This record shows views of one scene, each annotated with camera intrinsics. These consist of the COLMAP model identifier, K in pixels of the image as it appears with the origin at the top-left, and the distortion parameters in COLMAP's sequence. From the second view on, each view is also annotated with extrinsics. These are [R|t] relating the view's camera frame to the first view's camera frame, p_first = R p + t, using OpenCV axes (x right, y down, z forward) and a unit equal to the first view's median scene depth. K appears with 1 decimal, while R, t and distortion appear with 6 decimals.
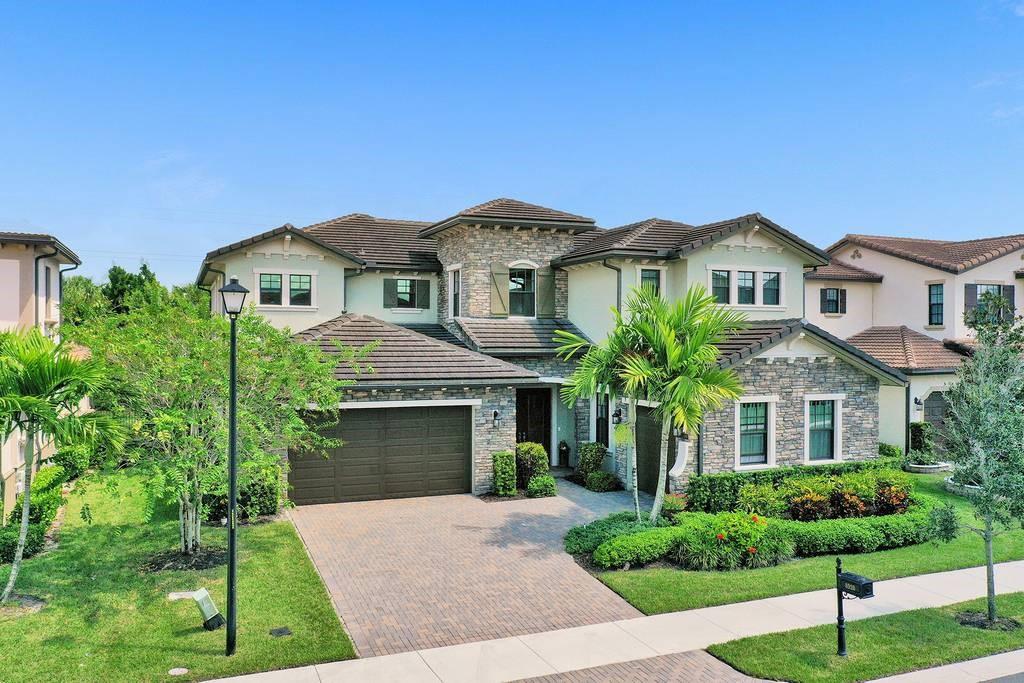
lens RADIAL K [[812.3, 0, 512.0], [0, 812.3, 341.5], [0, 0, 1]] dist [-0.010078, -0.001264]
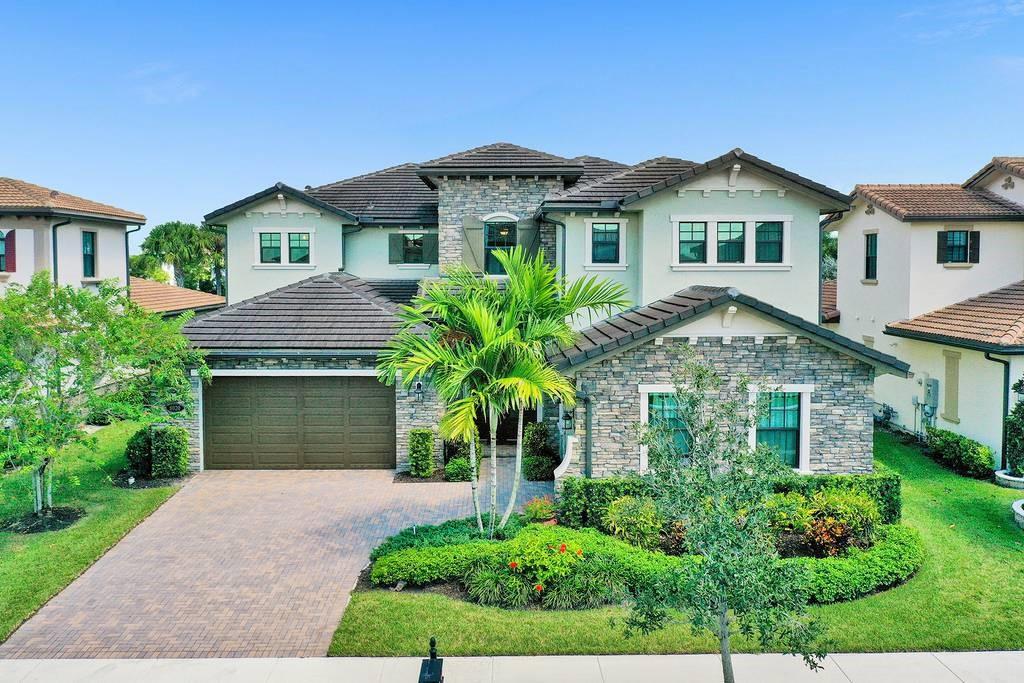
lens RADIAL K [[818.8, 0, 512.7], [0, 818.8, 298.9], [0, 0, 1]] dist [-0.008381, 0.000631]
pose [[0.930271, 0.012075, -0.366675, 0.409333], [0.001757, 0.999300, 0.037367, -0.043358], [0.366870, -0.035406, 0.929598, 0.177004]]
